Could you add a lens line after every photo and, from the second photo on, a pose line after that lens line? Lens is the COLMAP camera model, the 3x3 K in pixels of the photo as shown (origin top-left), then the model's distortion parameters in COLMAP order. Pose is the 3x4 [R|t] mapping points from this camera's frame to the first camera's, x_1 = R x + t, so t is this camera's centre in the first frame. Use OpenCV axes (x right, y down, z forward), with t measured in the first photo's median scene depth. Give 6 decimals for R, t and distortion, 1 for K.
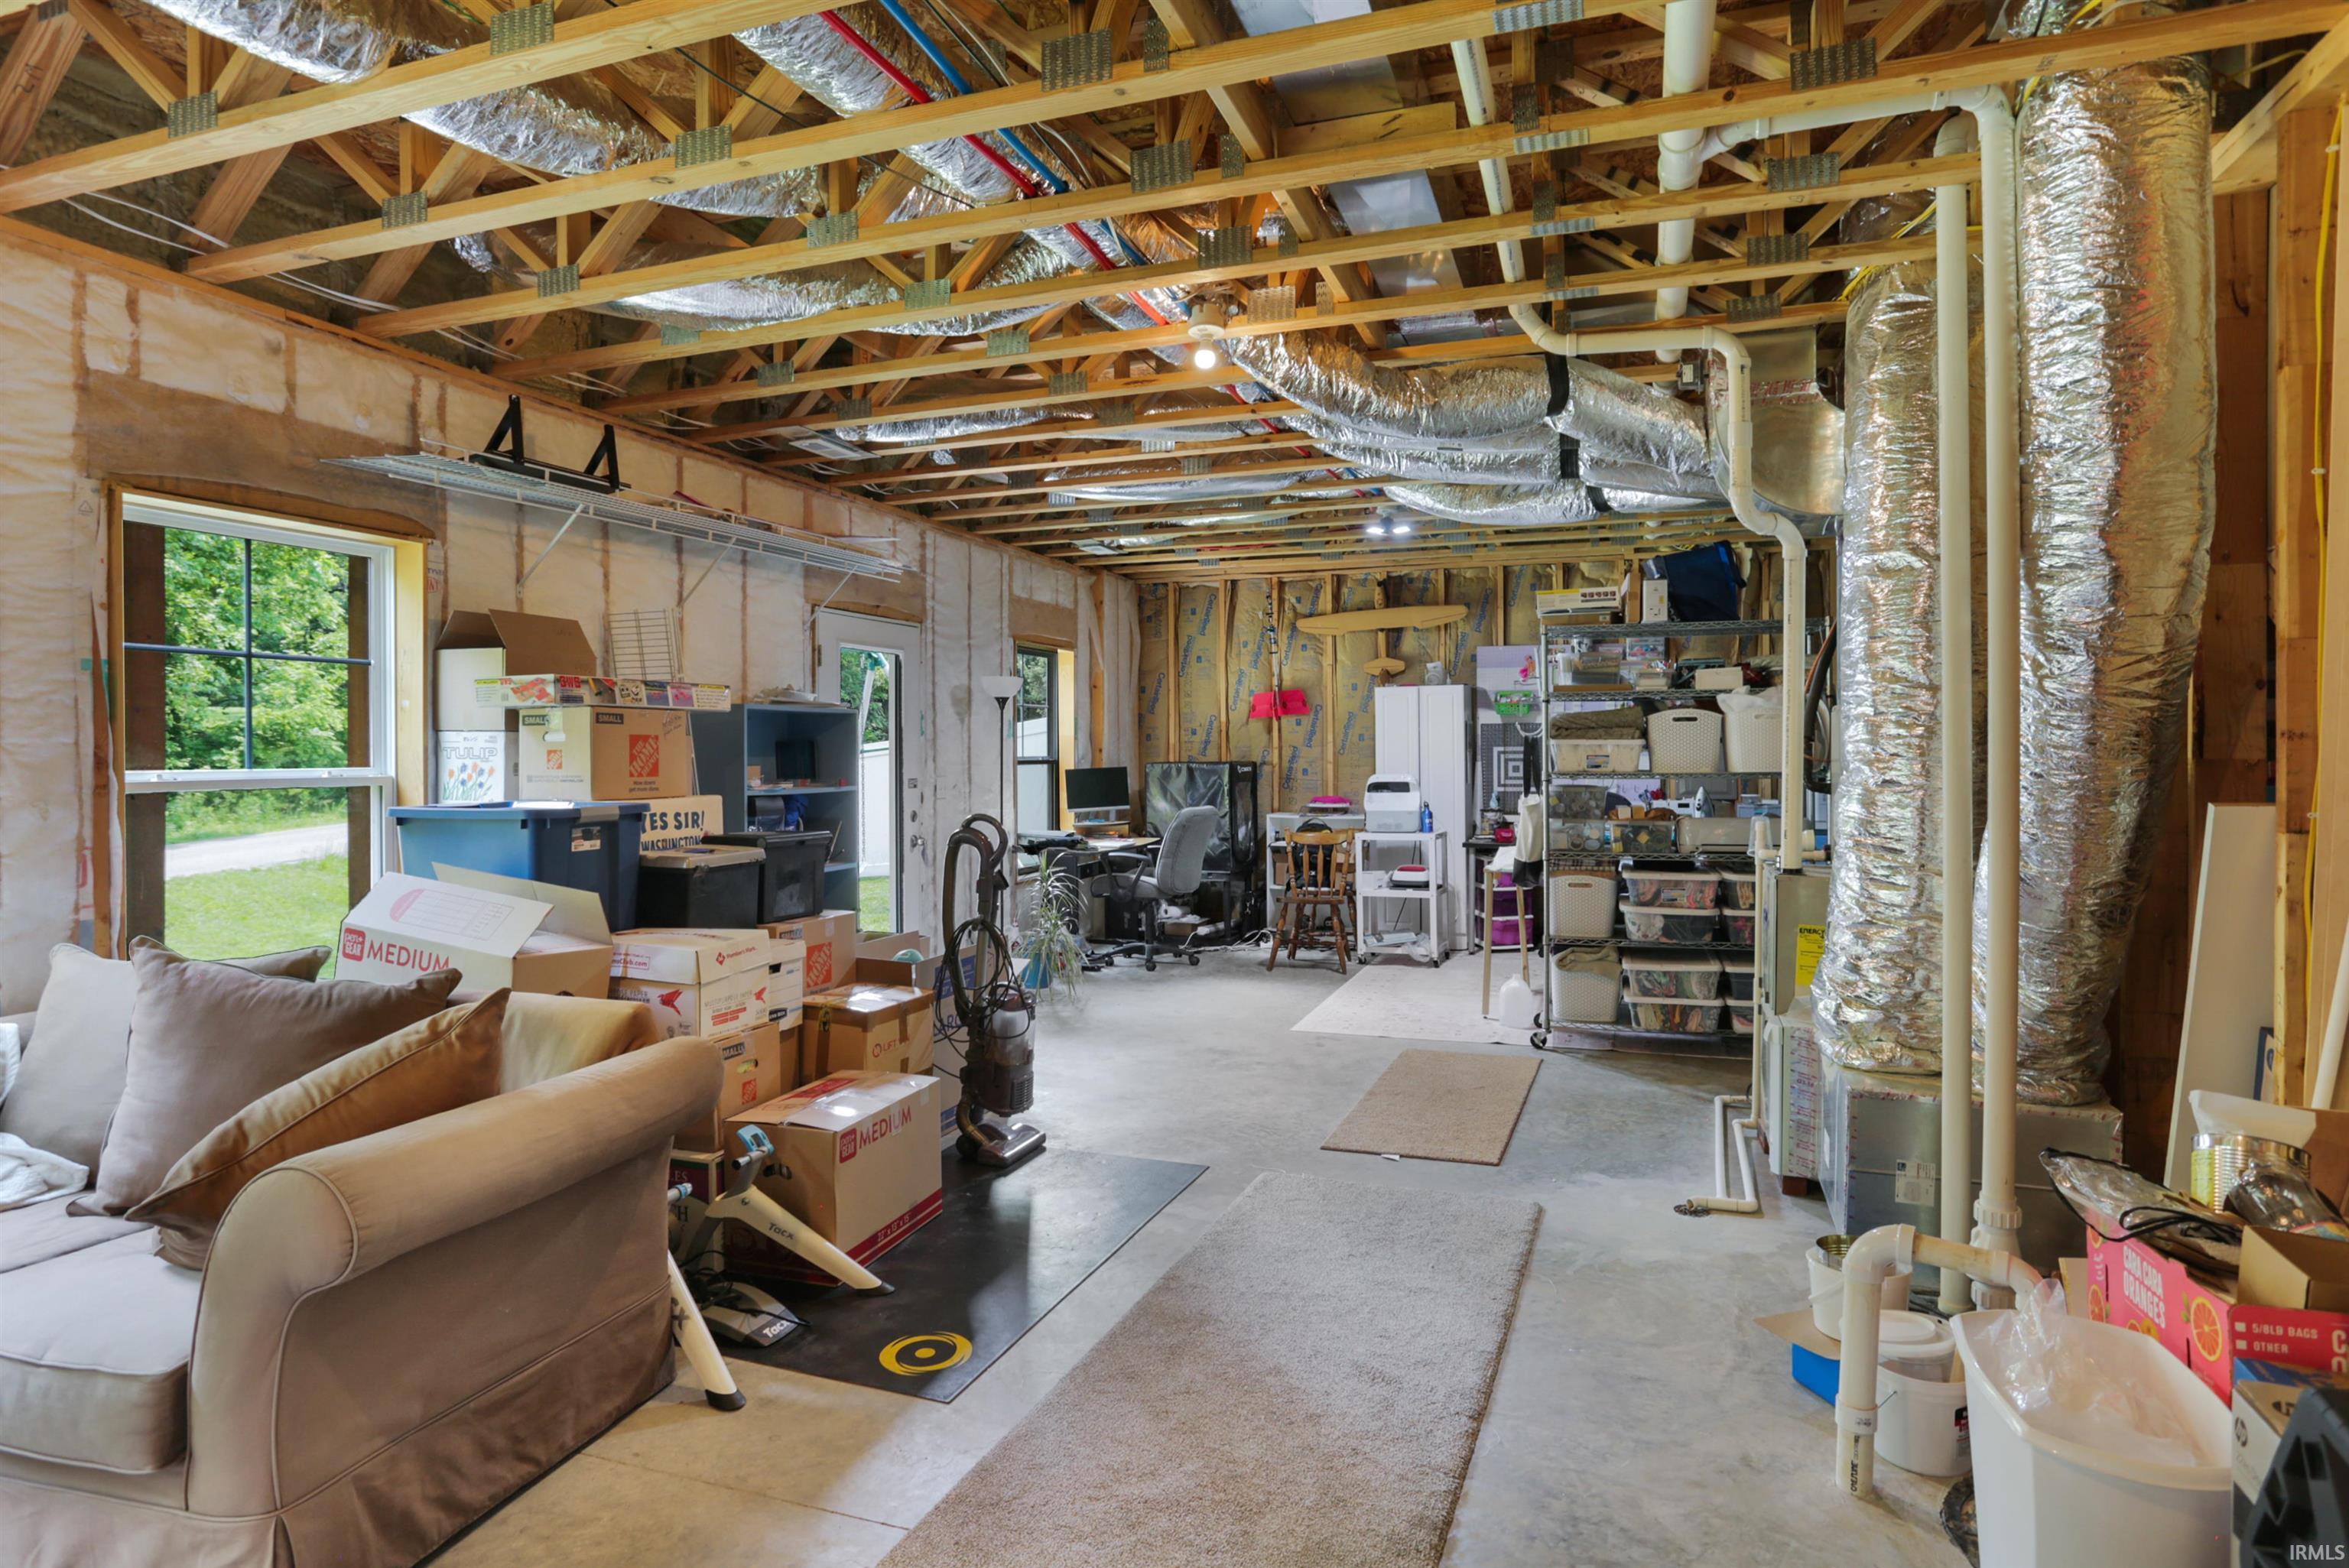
lens RADIAL K [[1273.6, 0, 1174.7], [0, 1273.6, 766.9], [0, 0, 1]] dist [-0.063843, 0.037433]
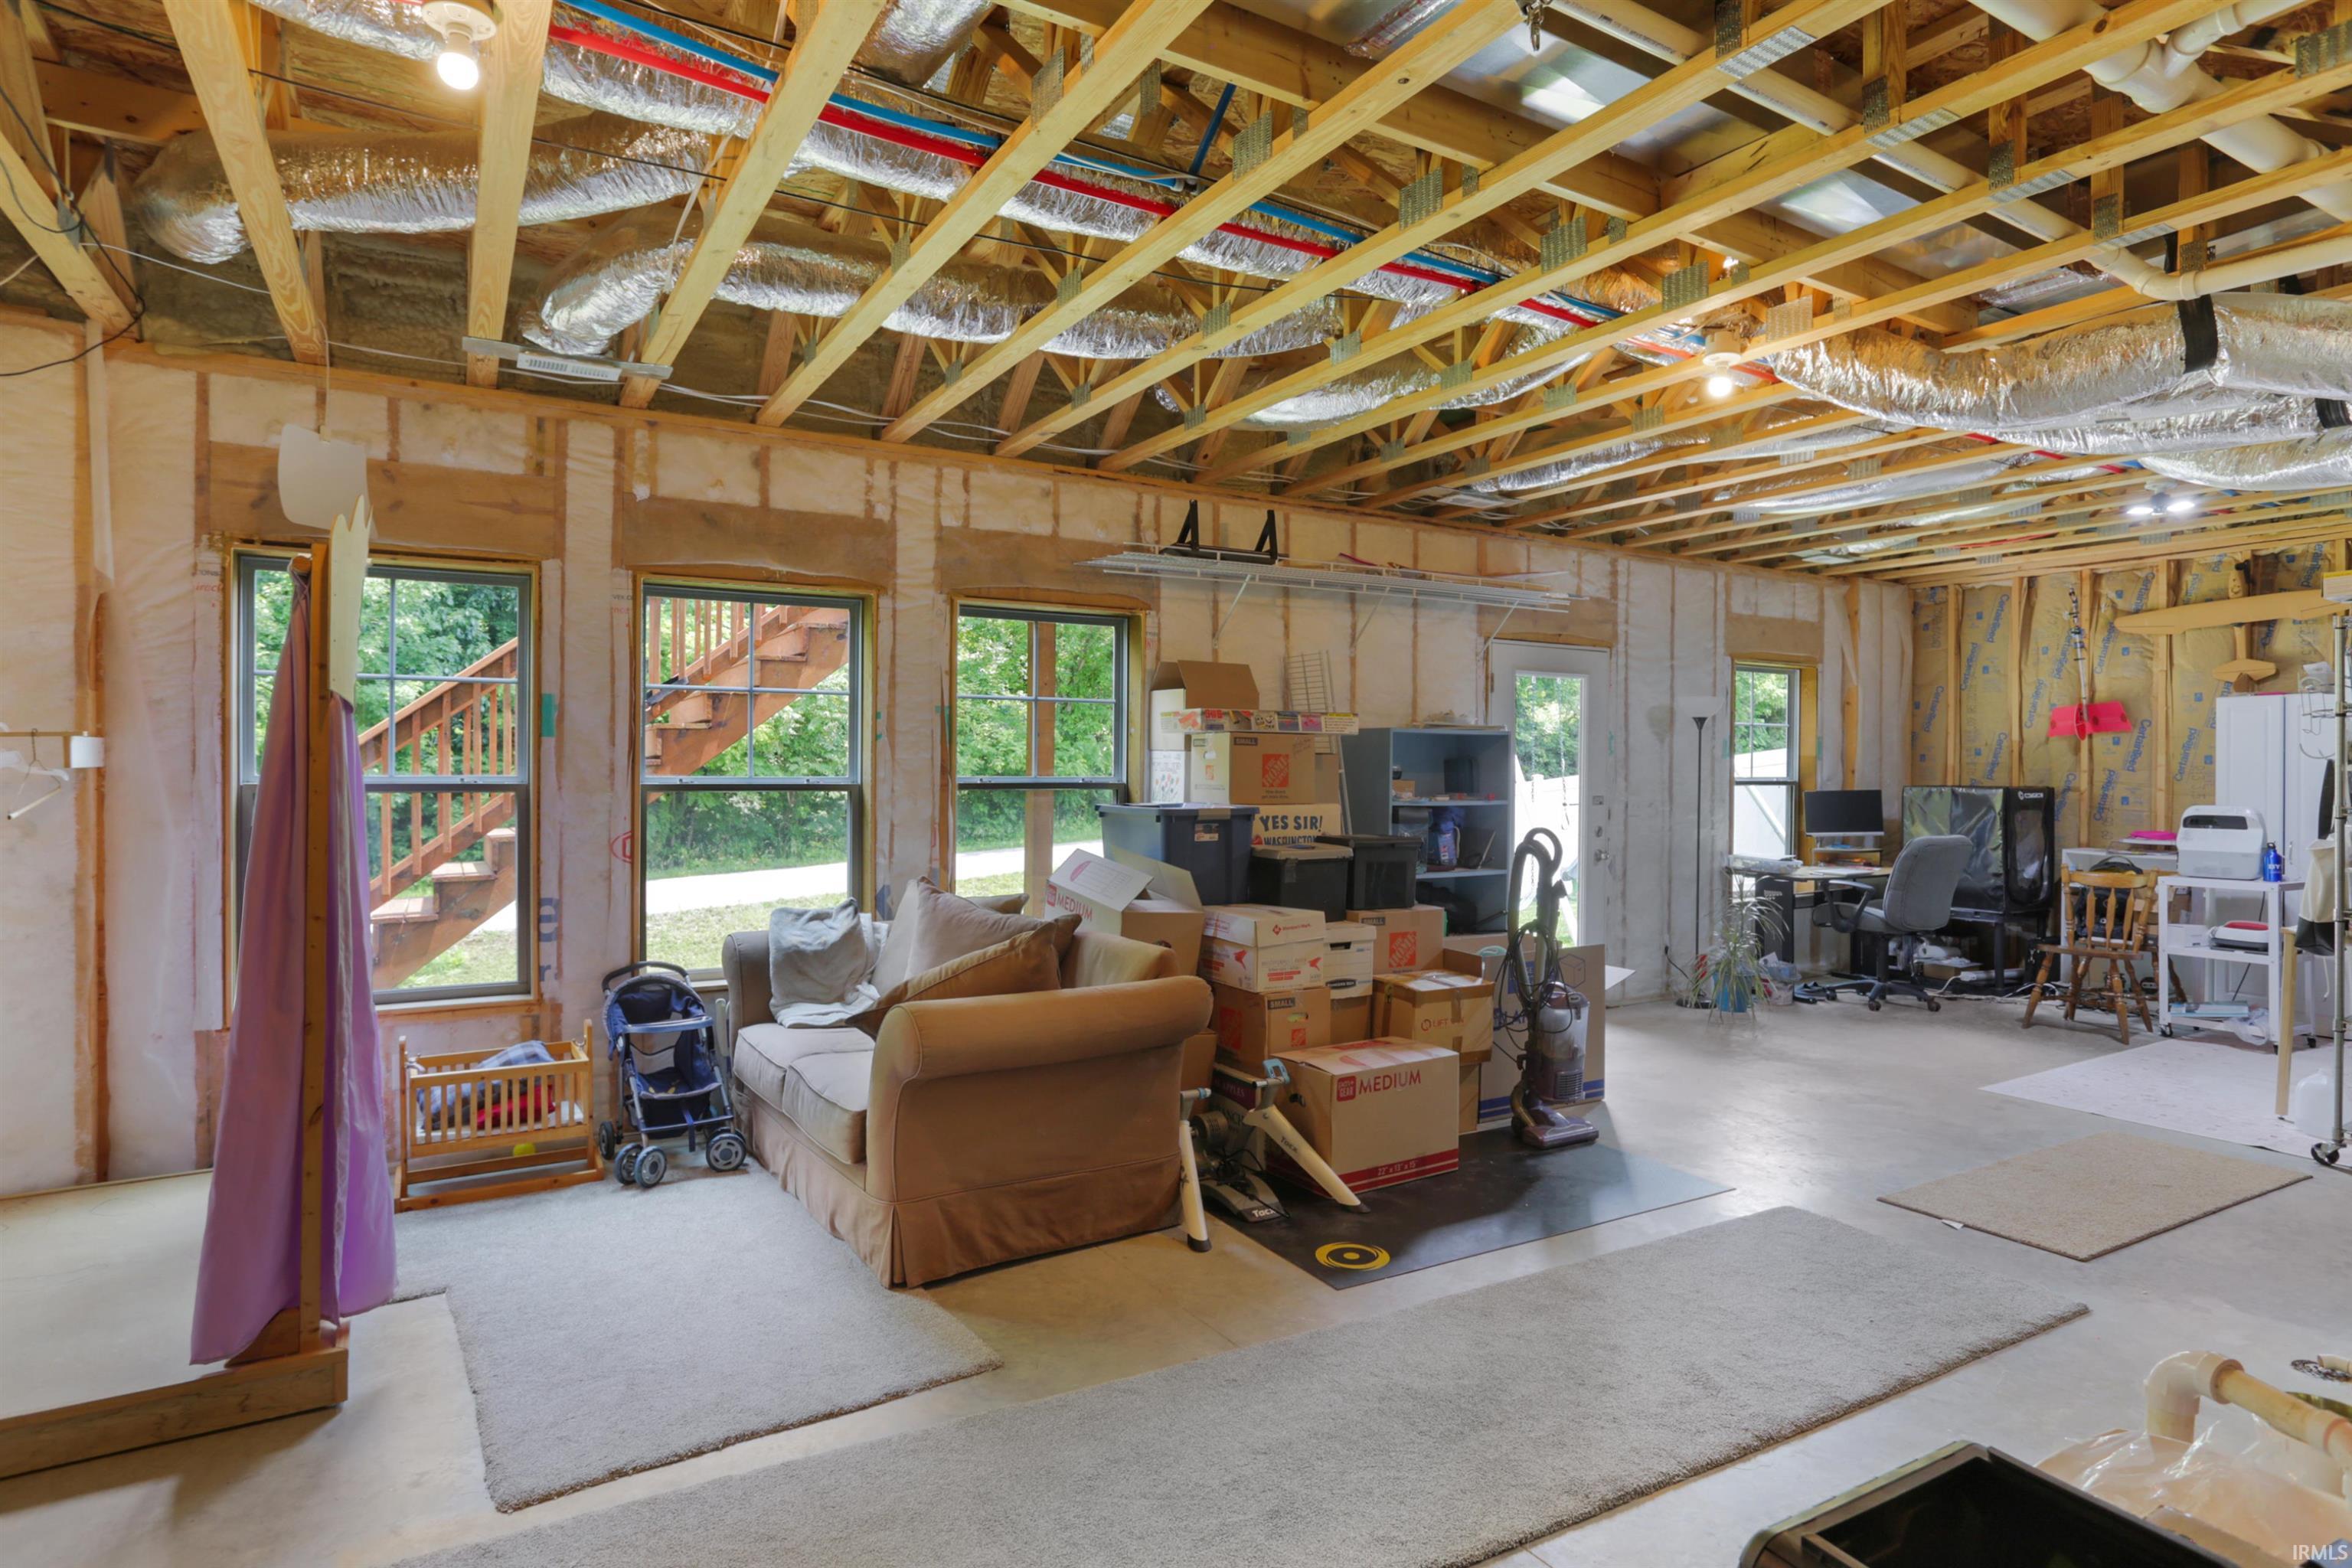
lens RADIAL K [[1289.2, 0, 1176.0], [0, 1289.2, 784.0], [0, 0, 1]] dist [-0.078050, 0.039225]
pose [[0.755001, 0.018919, -0.655451, 0.335707], [-0.018679, 0.999799, 0.007343, -0.002726], [0.655458, 0.006699, 0.755202, -0.044278]]
